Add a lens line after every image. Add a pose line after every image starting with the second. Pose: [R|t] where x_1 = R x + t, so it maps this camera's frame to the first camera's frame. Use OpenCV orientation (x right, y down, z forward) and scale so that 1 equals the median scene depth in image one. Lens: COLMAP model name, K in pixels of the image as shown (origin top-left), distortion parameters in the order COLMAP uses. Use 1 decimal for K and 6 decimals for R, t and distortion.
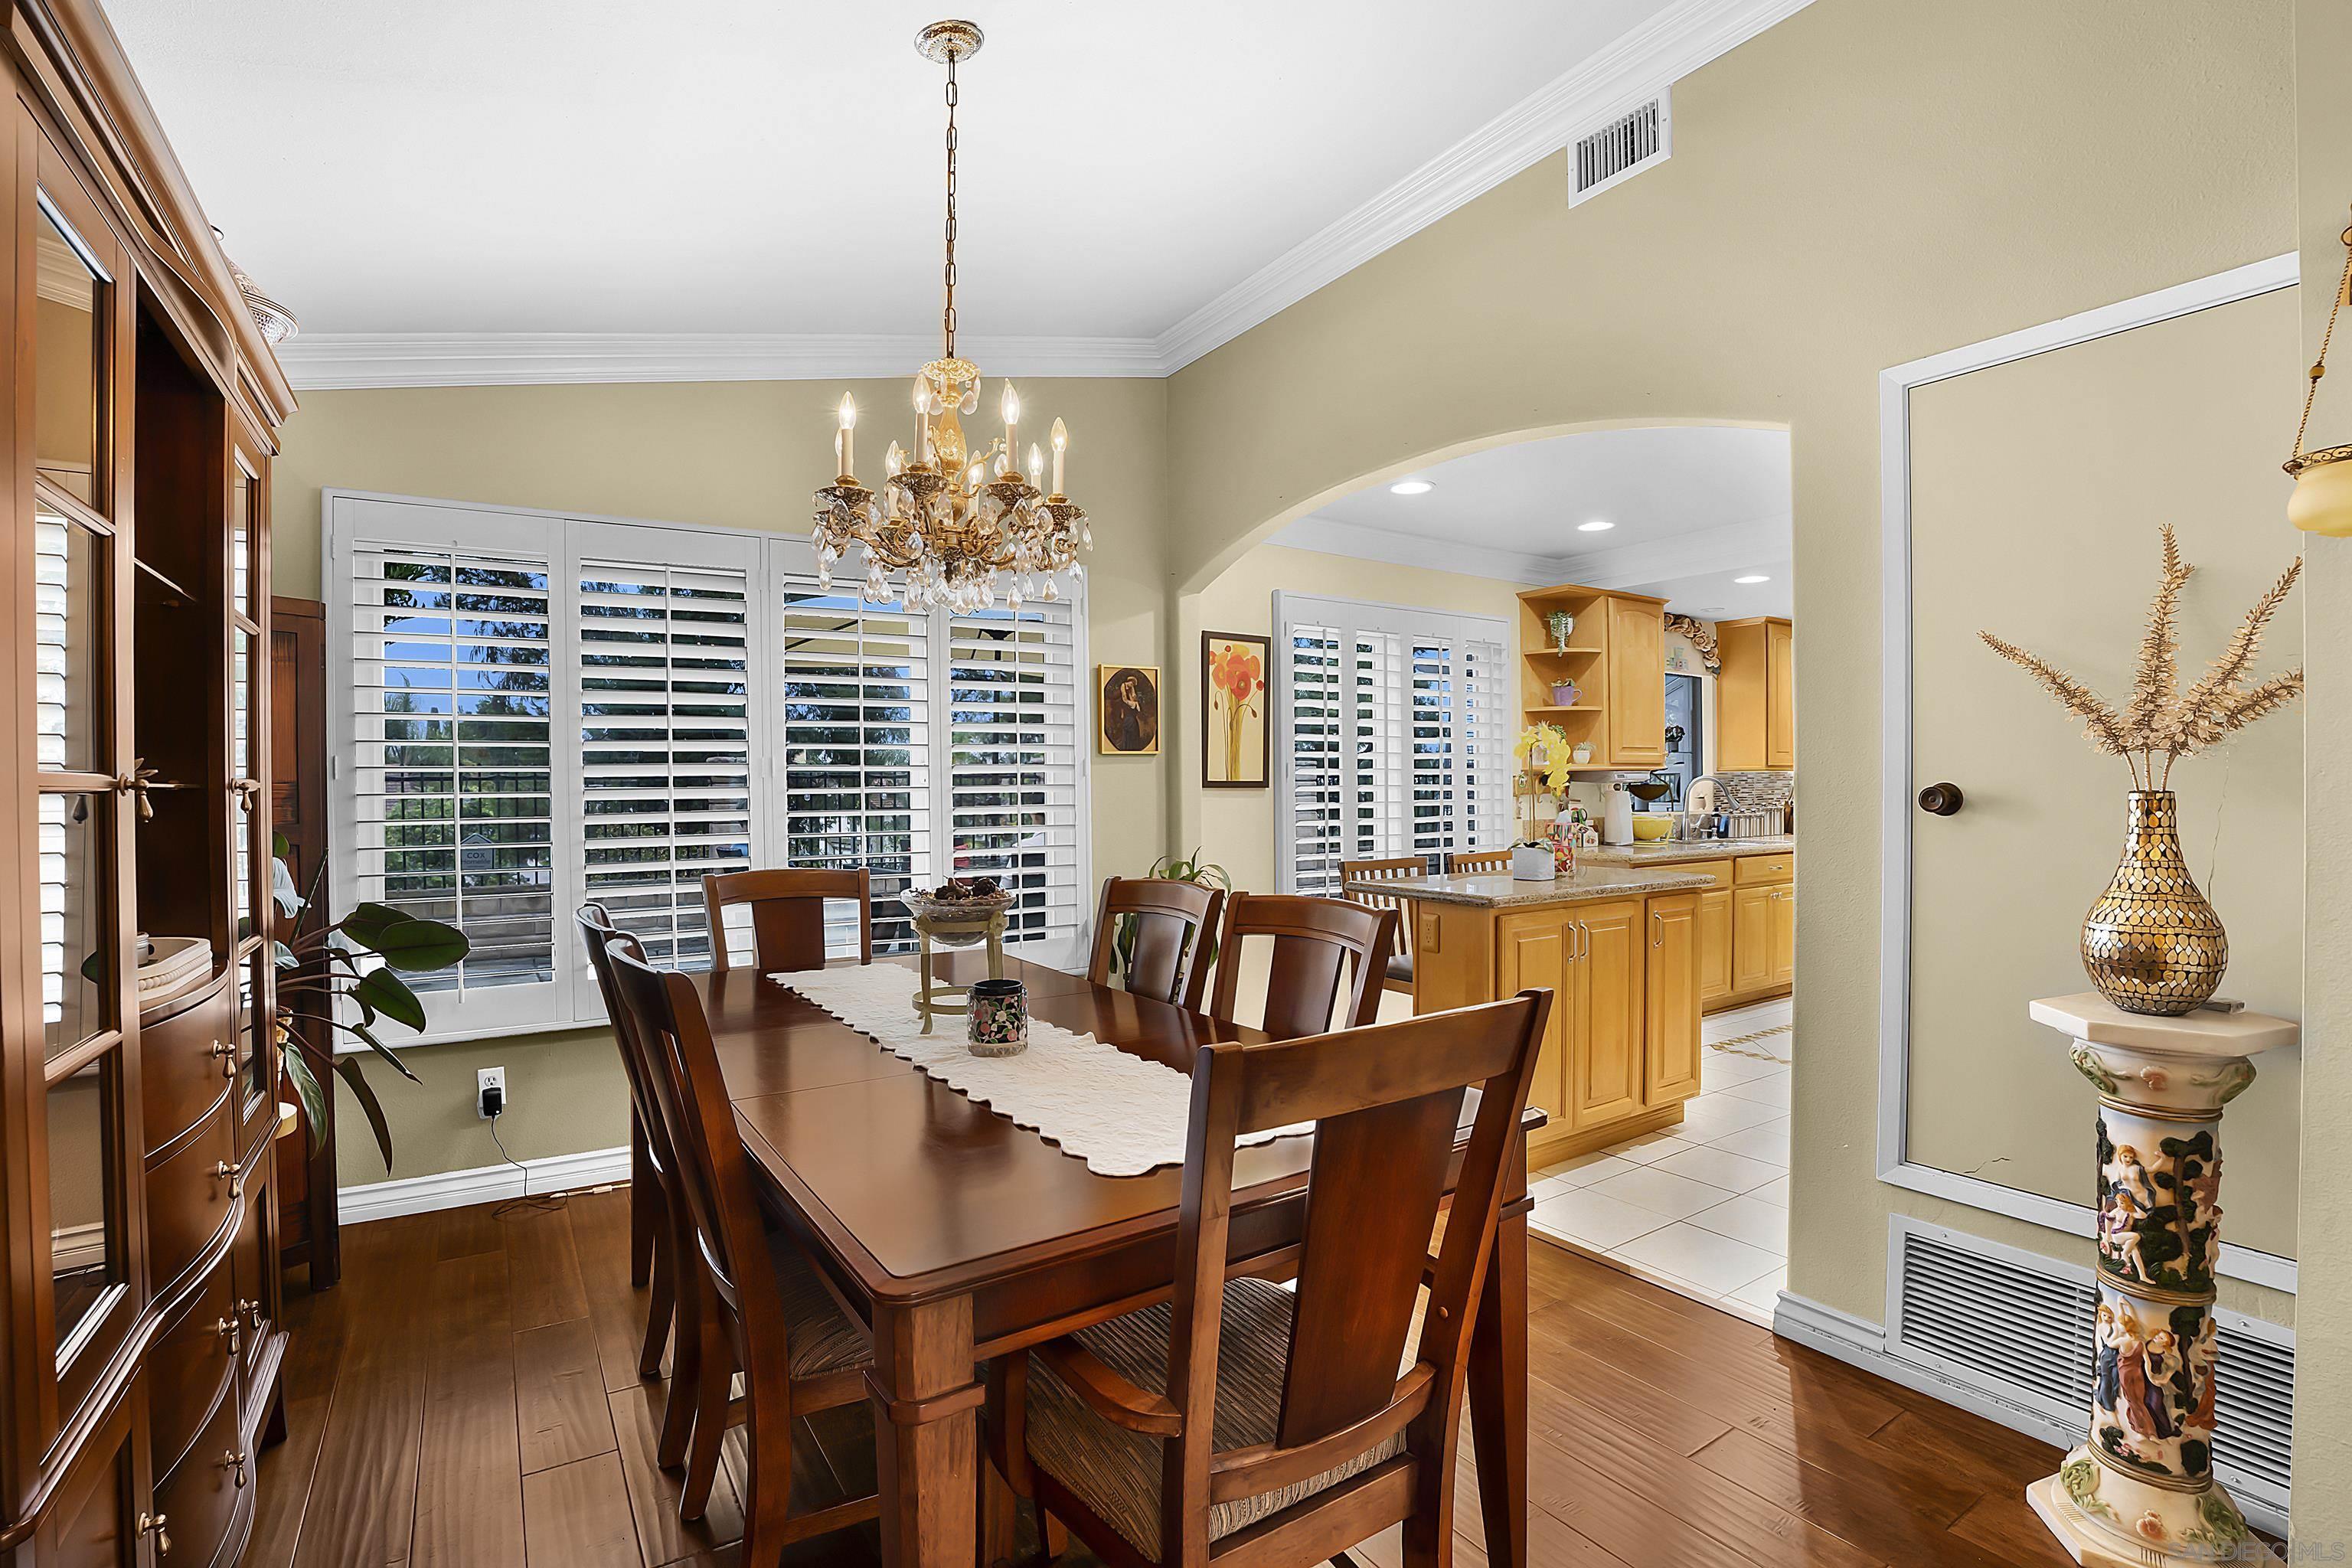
lens RADIAL K [[1110.2, 0, 1172.8], [0, 1110.2, 796.1], [0, 0, 1]] dist [-0.051899, 0.009178]
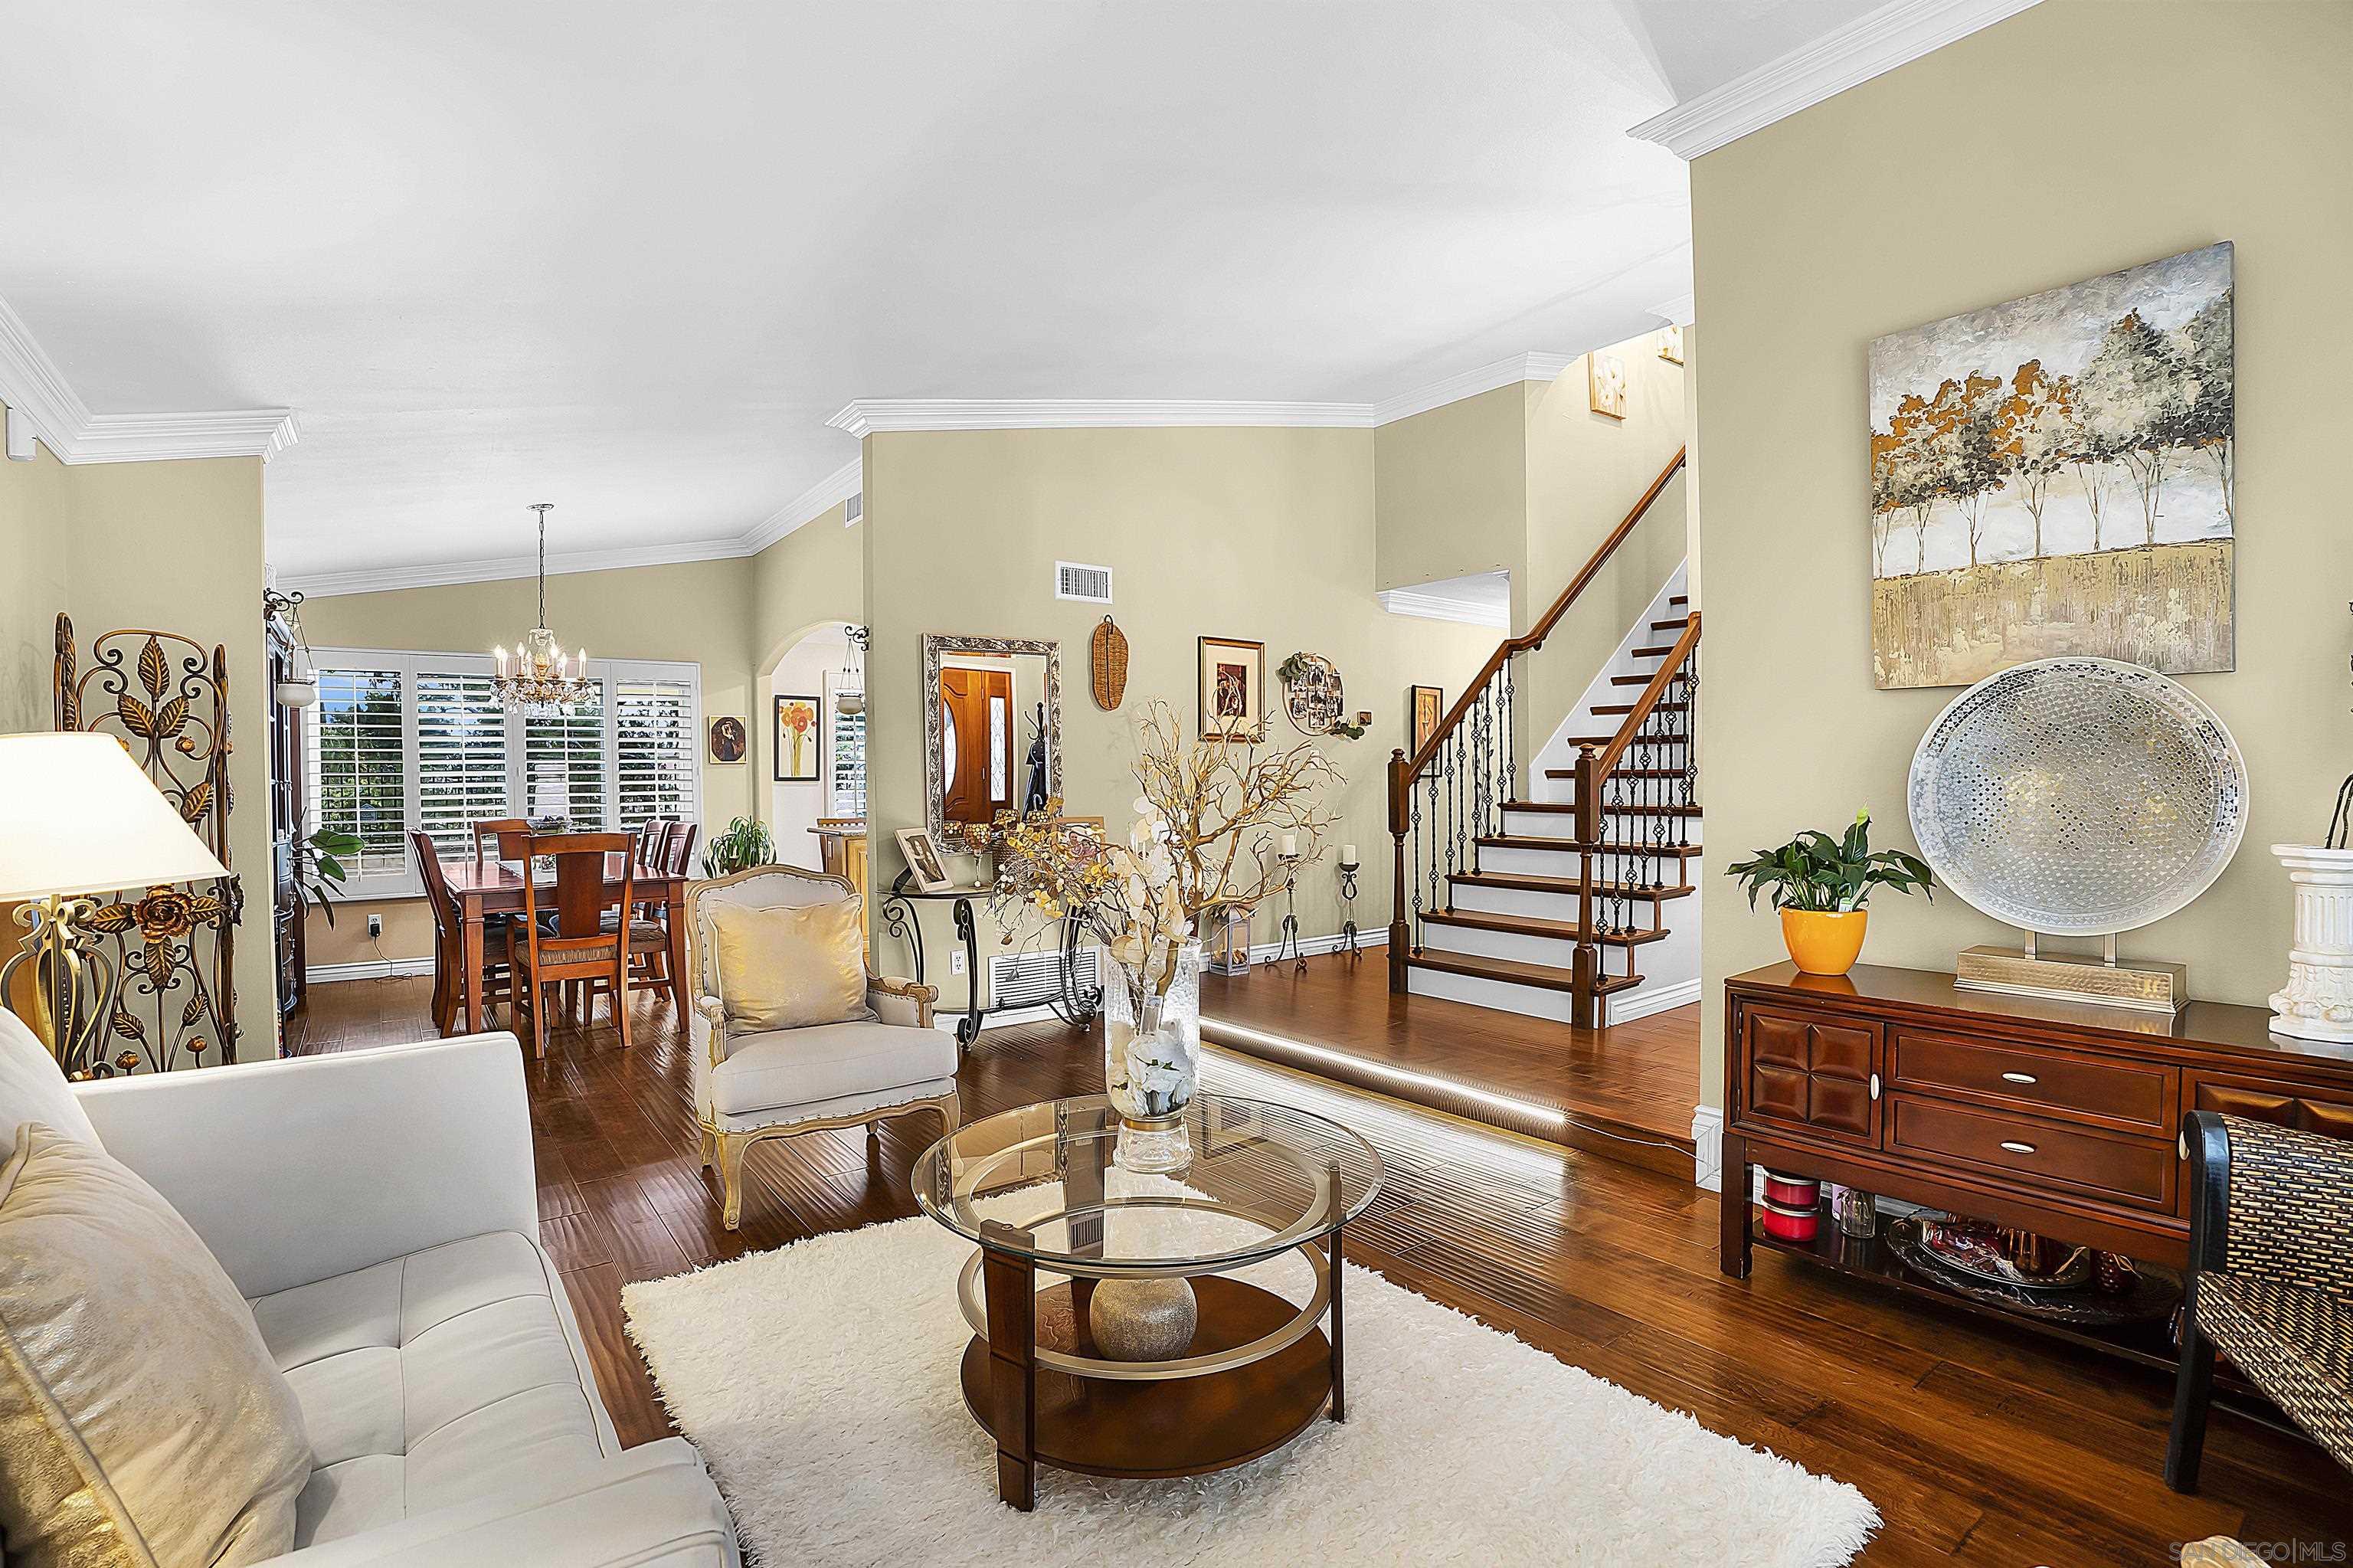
lens RADIAL K [[1110.8, 0, 1173.3], [0, 1110.8, 796.2], [0, 0, 1]] dist [-0.051899, 0.009178]
pose [[0.998417, -0.006781, 0.055830, 0.604719], [0.006502, 0.999965, 0.005179, 0.012897], [-0.055863, -0.004807, 0.998427, -0.888984]]
